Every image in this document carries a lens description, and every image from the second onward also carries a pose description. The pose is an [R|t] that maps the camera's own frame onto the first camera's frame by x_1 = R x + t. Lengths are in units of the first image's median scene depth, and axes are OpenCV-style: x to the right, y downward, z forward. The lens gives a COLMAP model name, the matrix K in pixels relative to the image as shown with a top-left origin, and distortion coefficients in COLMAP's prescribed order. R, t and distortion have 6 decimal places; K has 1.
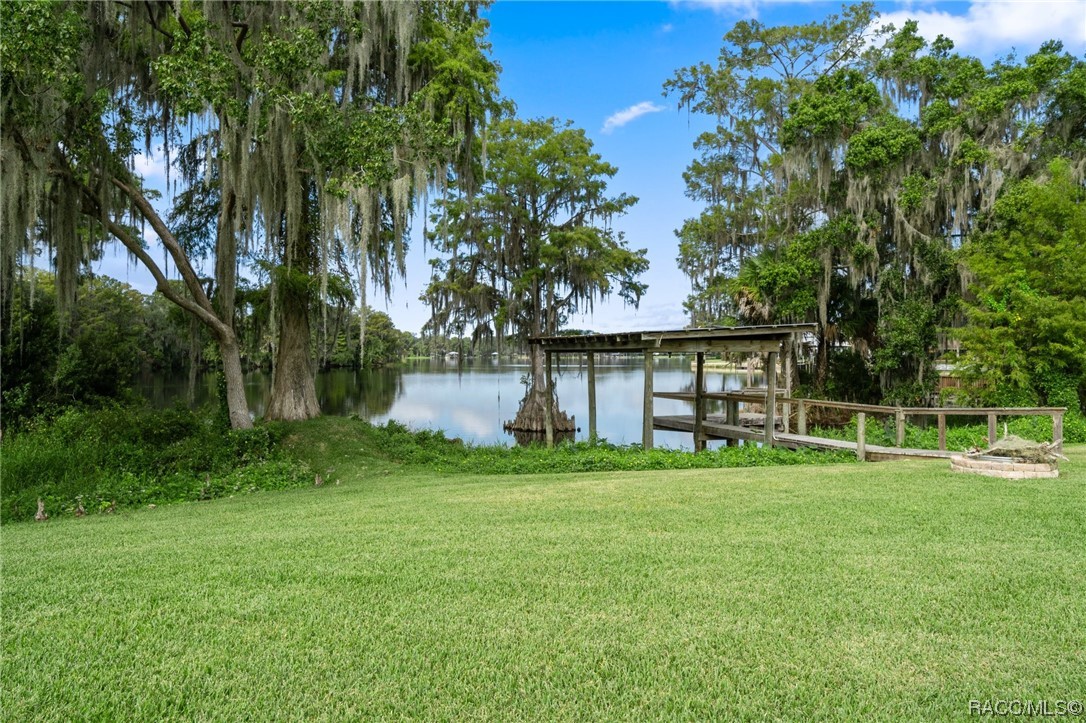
lens RADIAL K [[727.1, 0, 543.0], [0, 727.1, 361.5], [0, 0, 1]] dist [-0.001982, -0.000694]
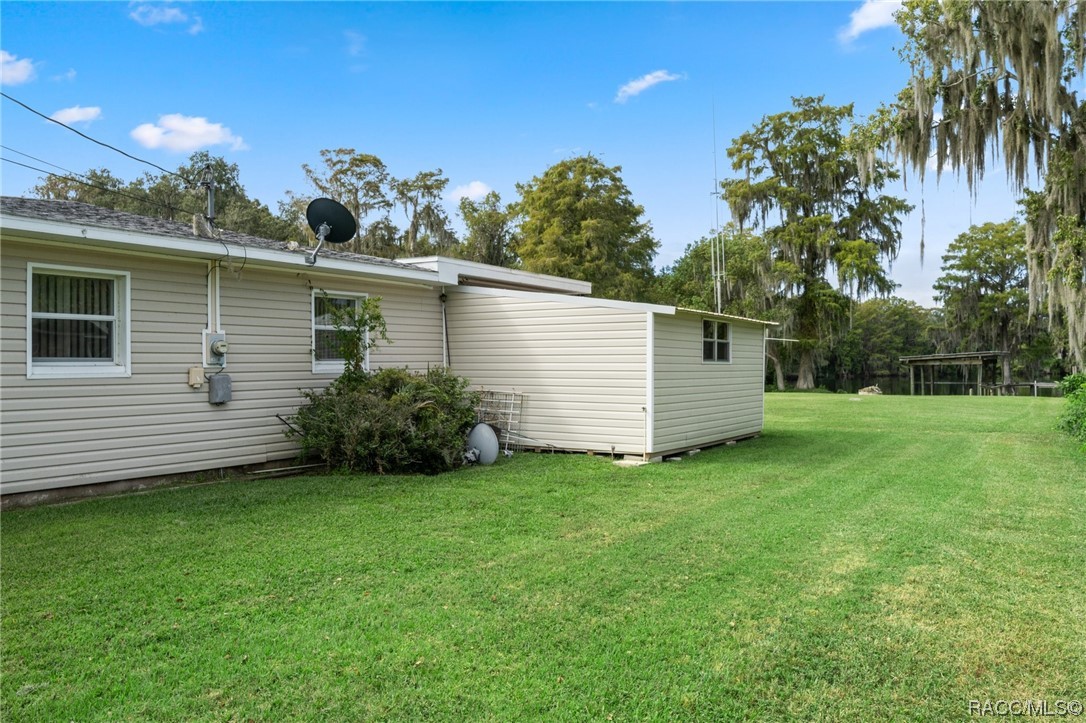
lens RADIAL K [[761.6, 0, 543.0], [0, 761.6, 361.5], [0, 0, 1]] dist [0.004214, 0.001611]
pose [[0.518781, -0.008140, -0.854869, 0.891212], [0.000735, 0.999959, -0.009075, -0.001728], [0.854907, 0.004079, 0.518765, -0.756824]]
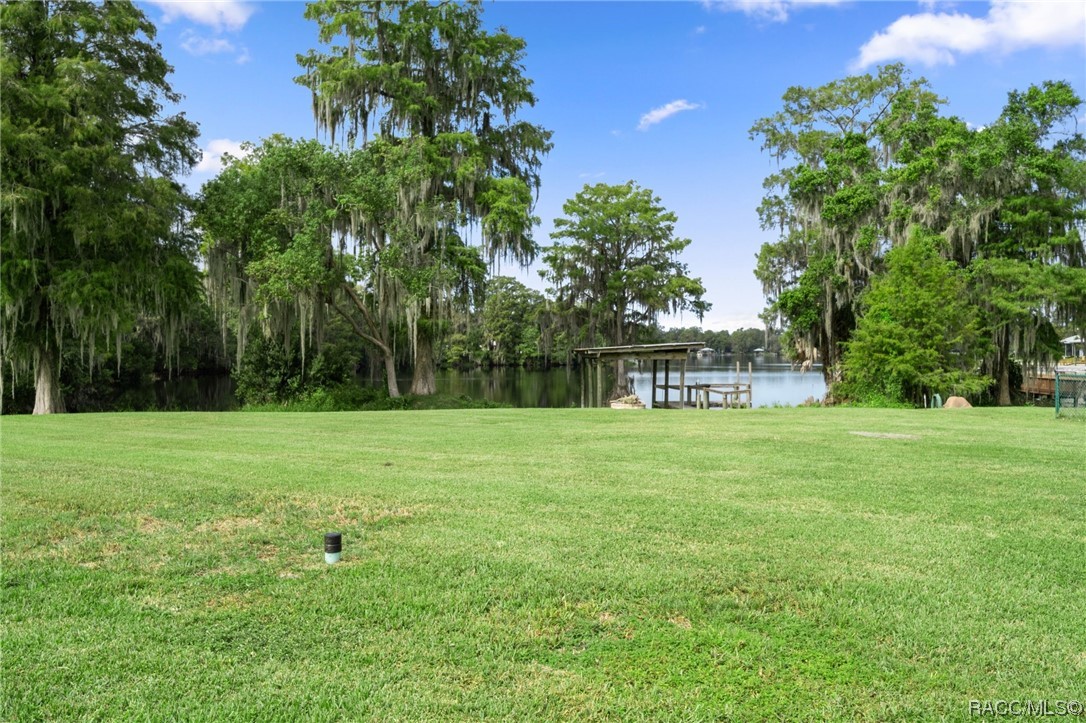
lens RADIAL K [[863.0, 0, 543.0], [0, 863.0, 361.5], [0, 0, 1]] dist [0.001495, -0.005301]
pose [[0.950797, 0.001771, -0.309808, 0.344820], [-0.000921, 0.999995, 0.002892, -0.007389], [0.309812, -0.002464, 0.950795, -0.550716]]
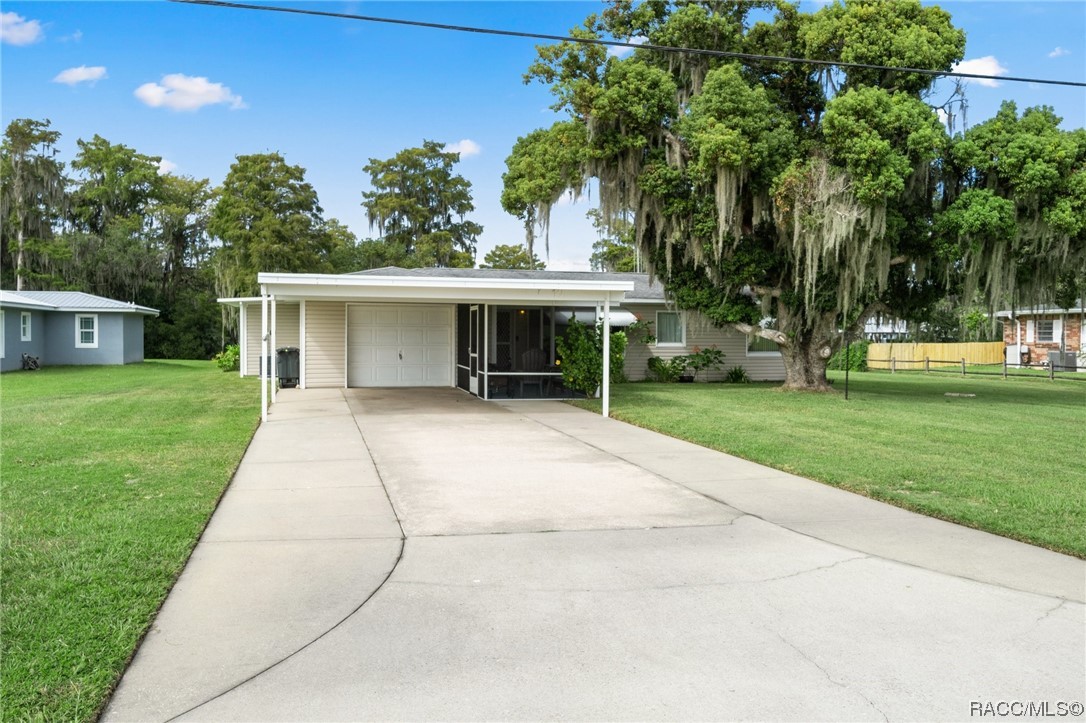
lens RADIAL K [[863.0, 0, 543.0], [0, 863.0, 361.5], [0, 0, 1]] dist [0.001495, -0.005301]
pose [[0.985518, 0.011164, -0.169200, 0.567266], [-0.008299, 0.999810, 0.017633, 0.007590], [0.169365, -0.015974, 0.985424, -1.804233]]
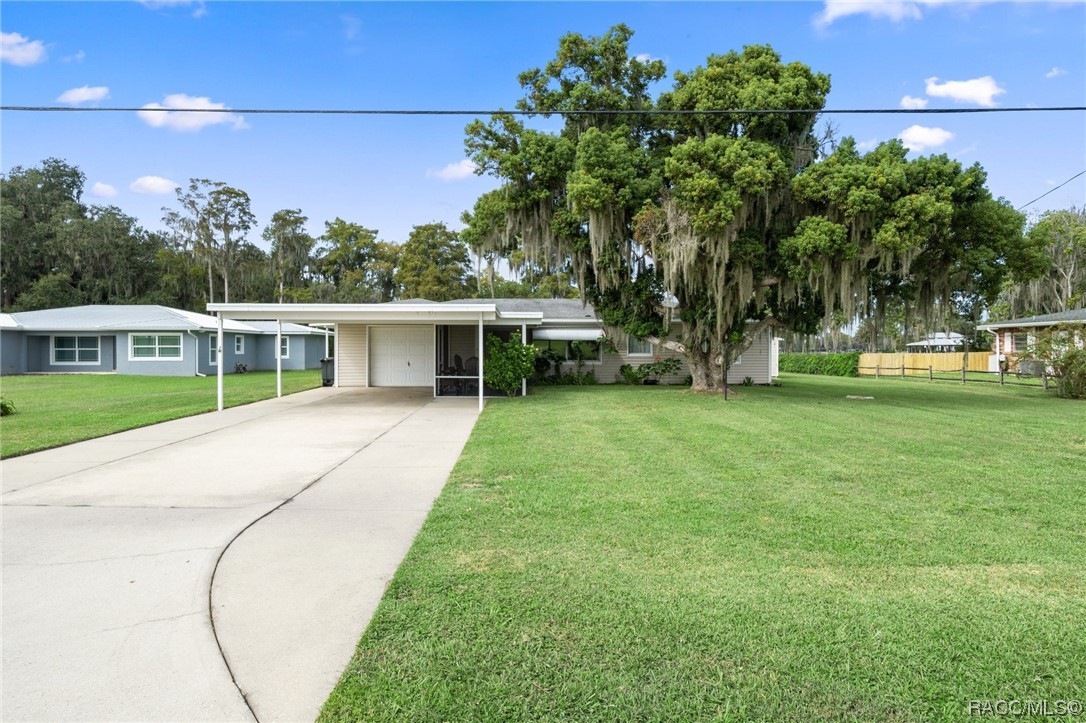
lens RADIAL K [[622.2, 0, 543.0], [0, 622.2, 361.5], [0, 0, 1]] dist [-0.004017, 0.000174]
pose [[0.919343, 0.008102, -0.393373, 0.756360], [-0.005385, 0.999953, 0.008012, 0.007675], [0.393419, -0.005247, 0.919344, -1.698107]]
